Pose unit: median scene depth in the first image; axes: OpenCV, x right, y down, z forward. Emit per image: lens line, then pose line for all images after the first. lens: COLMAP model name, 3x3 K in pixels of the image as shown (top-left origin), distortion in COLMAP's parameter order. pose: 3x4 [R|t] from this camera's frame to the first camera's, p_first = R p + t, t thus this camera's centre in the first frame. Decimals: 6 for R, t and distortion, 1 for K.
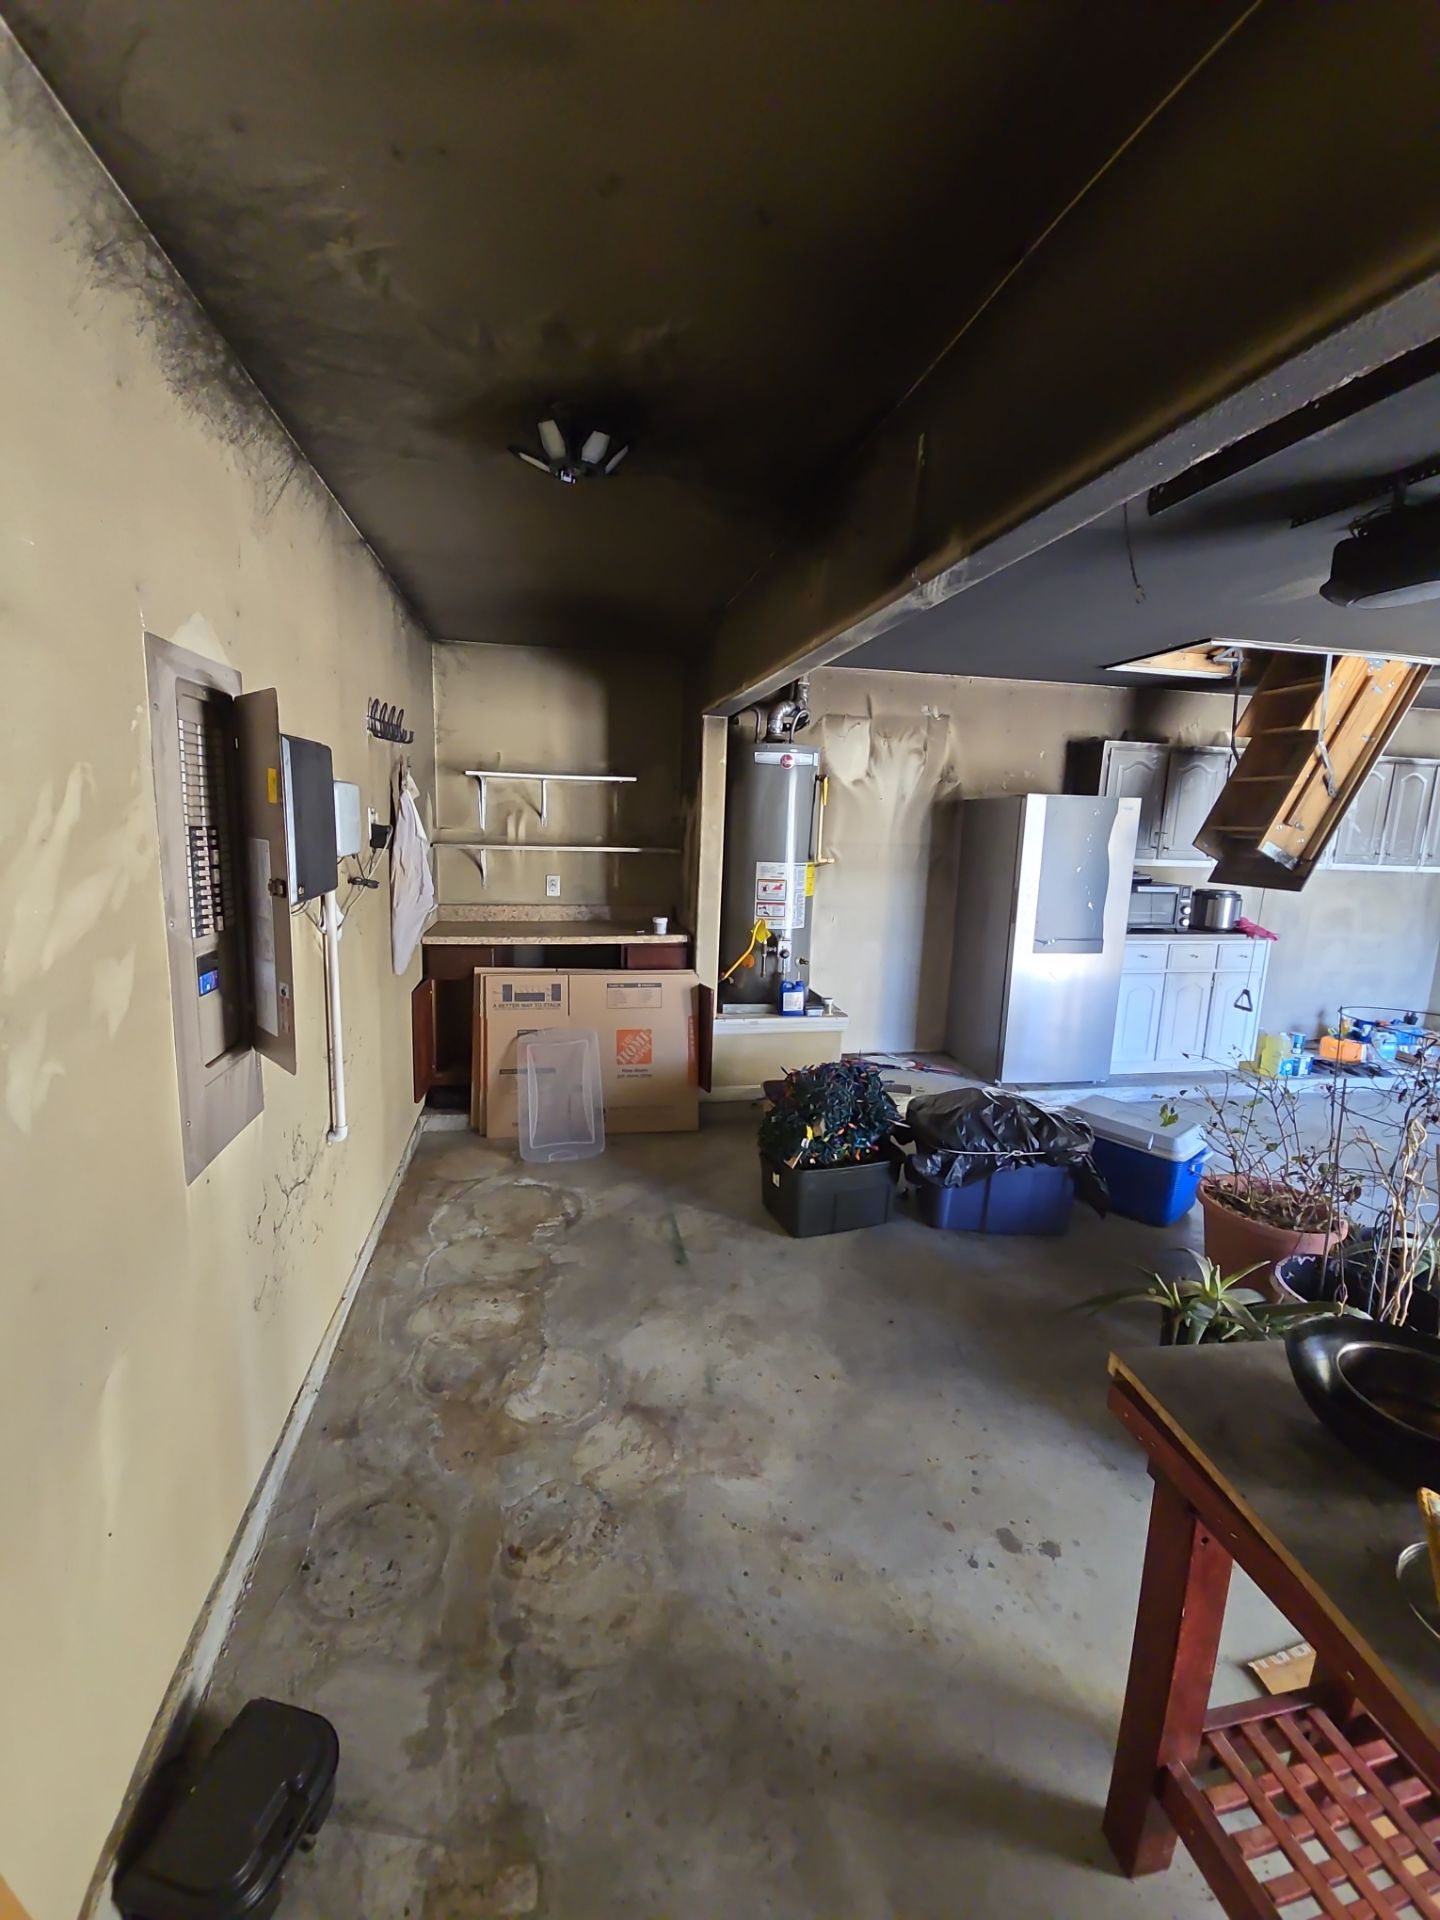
lens RADIAL K [[783.4, 0, 703.7], [0, 783.4, 944.0], [0, 0, 1]] dist [0.001754, -0.002773]
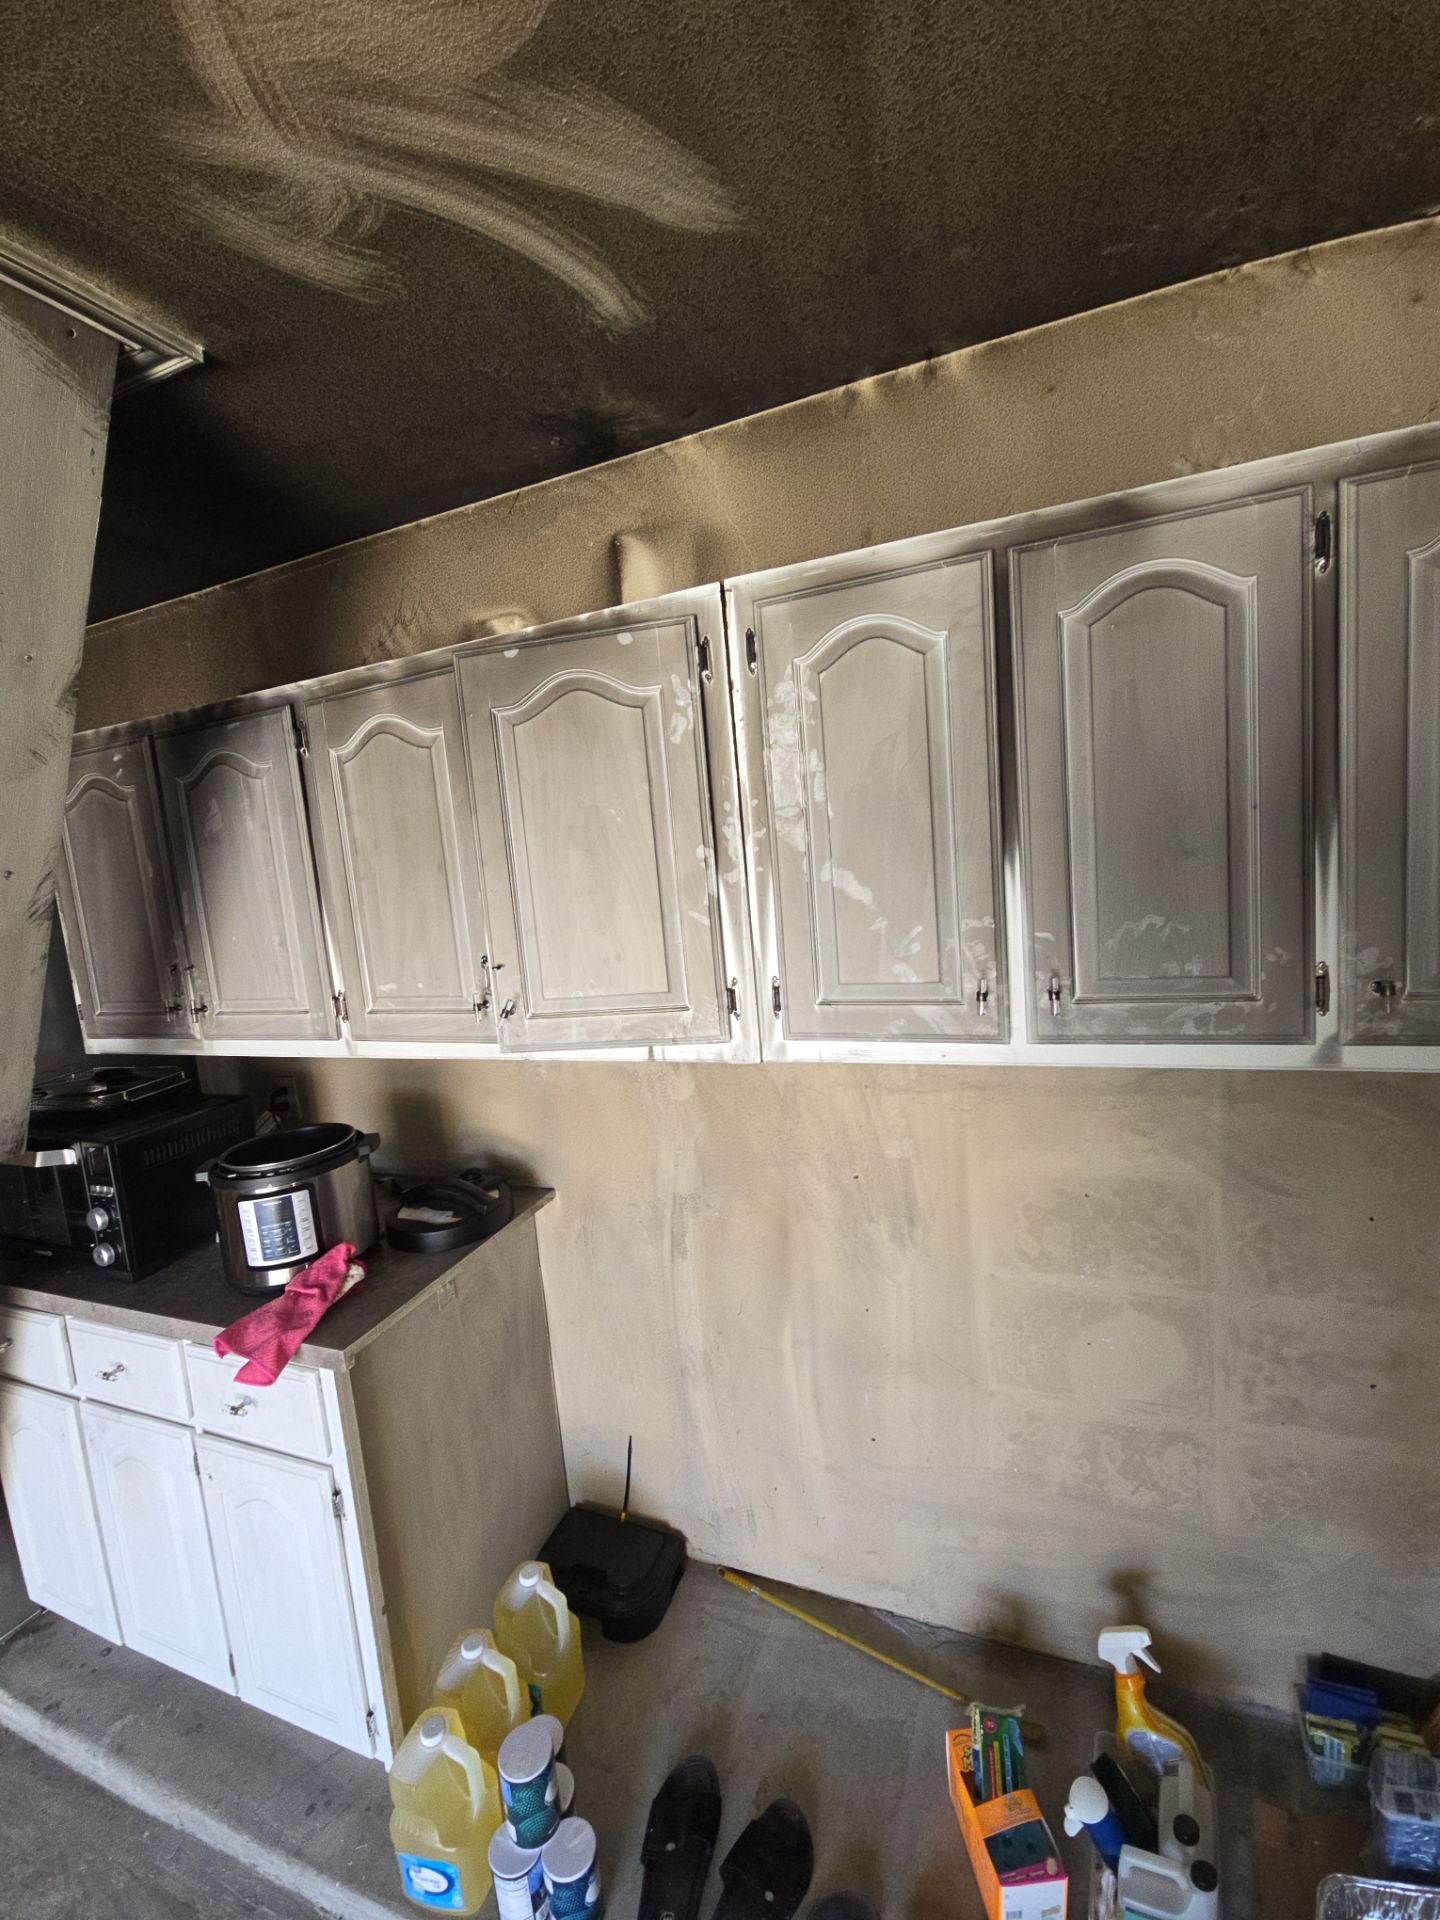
lens RADIAL K [[783.4, 0, 715.2], [0, 783.4, 950.6], [0, 0, 1]] dist [0.001754, -0.002773]
pose [[0.840861, -0.046805, -0.539224, 1.826317], [0.030914, 0.998781, -0.038487, -0.240972], [0.540368, 0.015693, 0.841282, 1.565680]]
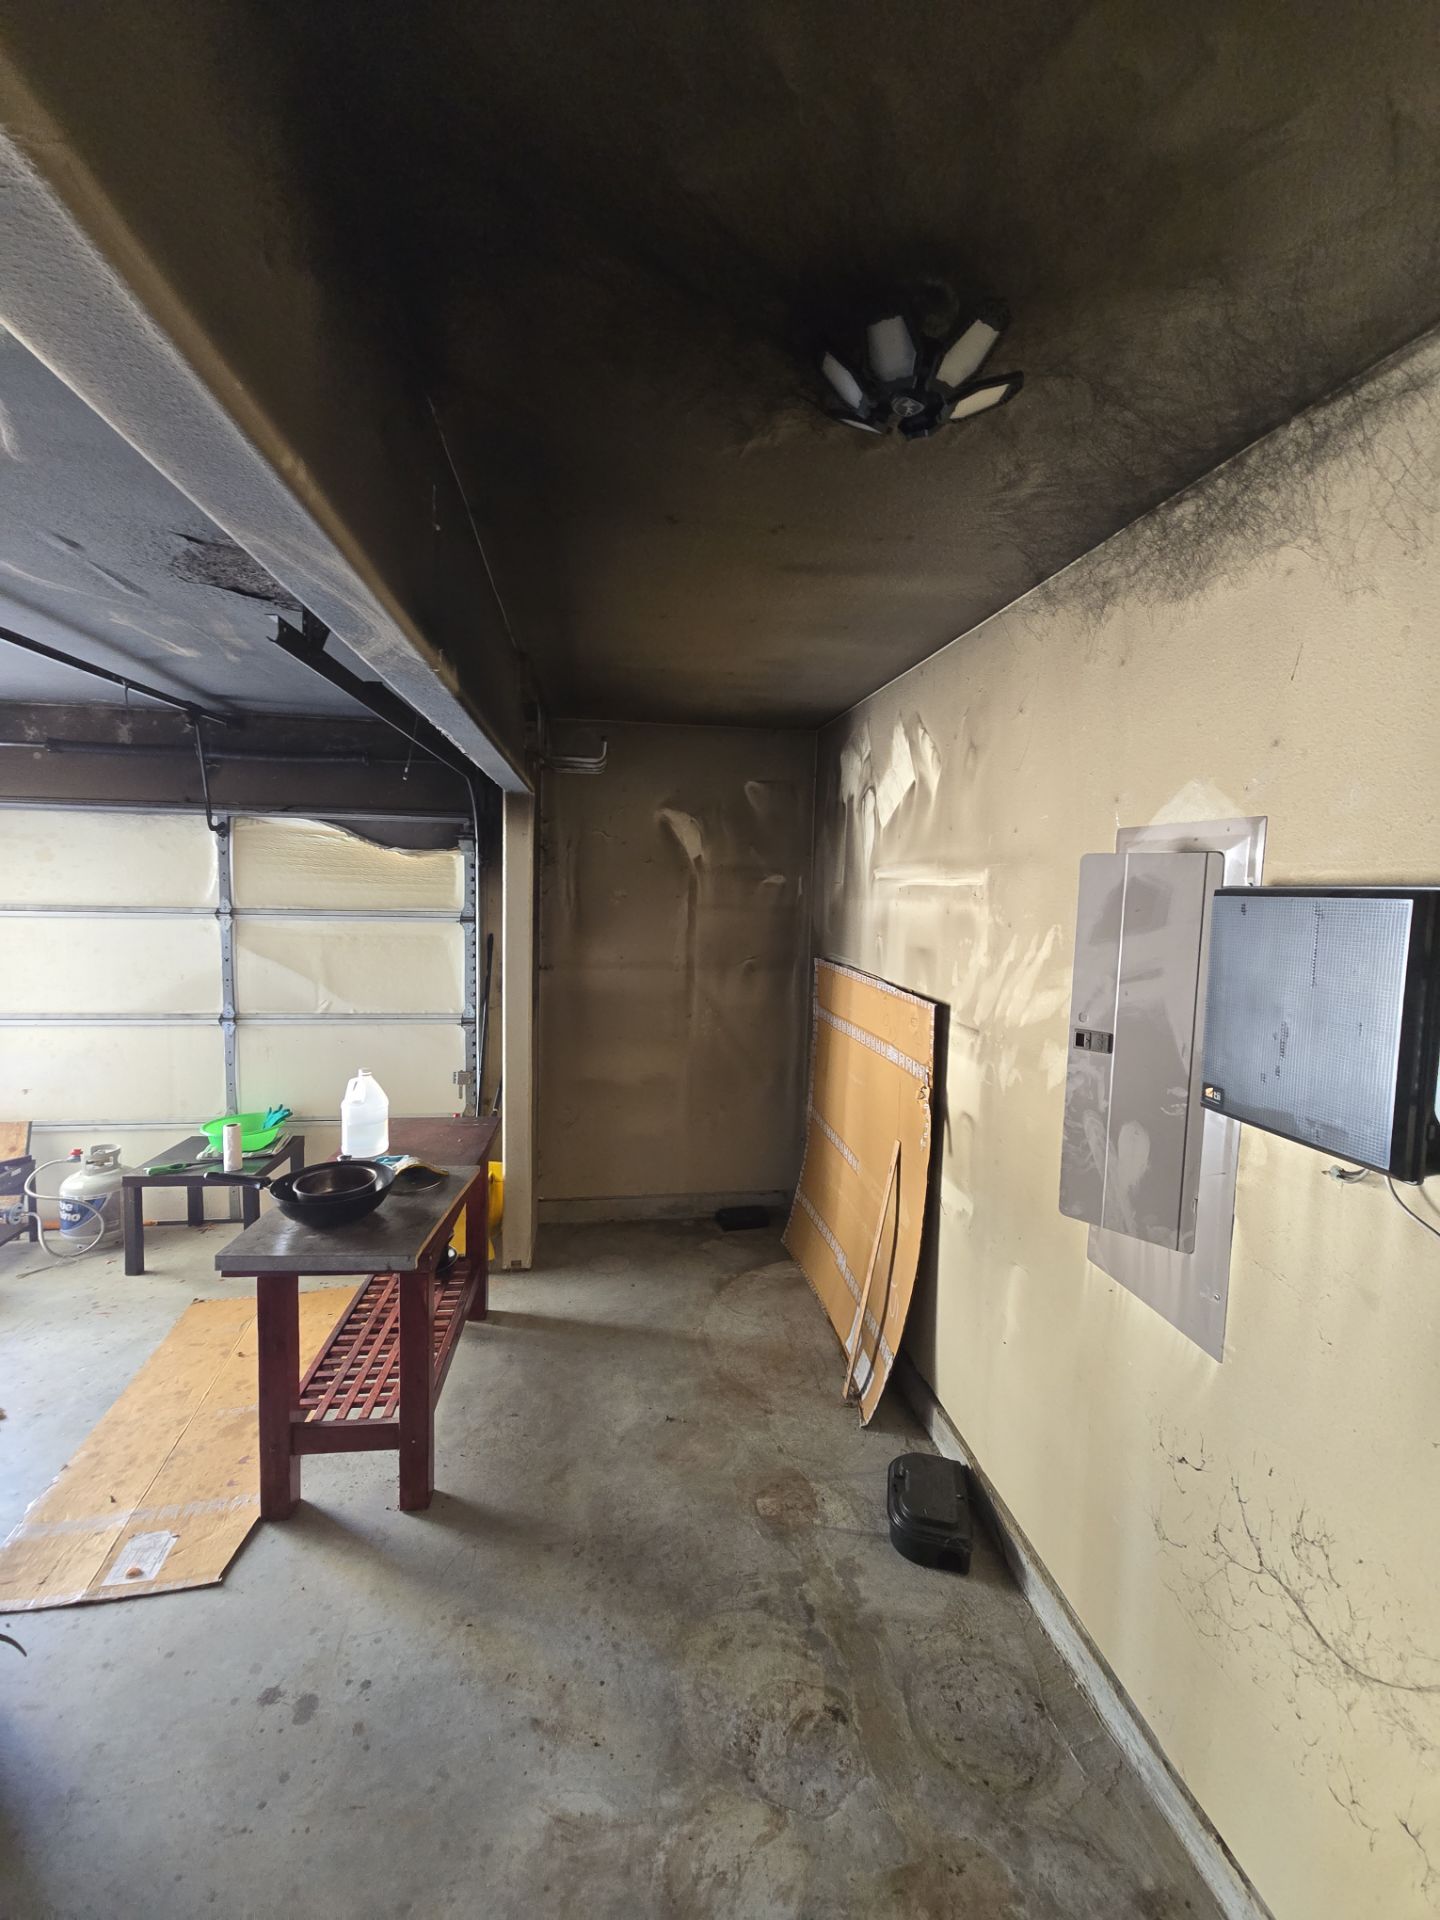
lens RADIAL K [[783.4, 0, 703.8], [0, 783.4, 944.5], [0, 0, 1]] dist [0.001754, -0.002773]
pose [[-0.996931, -0.062093, 0.047685, -0.042836], [-0.048562, 0.968191, 0.245455, -0.240782], [-0.061409, 0.242386, -0.968234, 1.138670]]
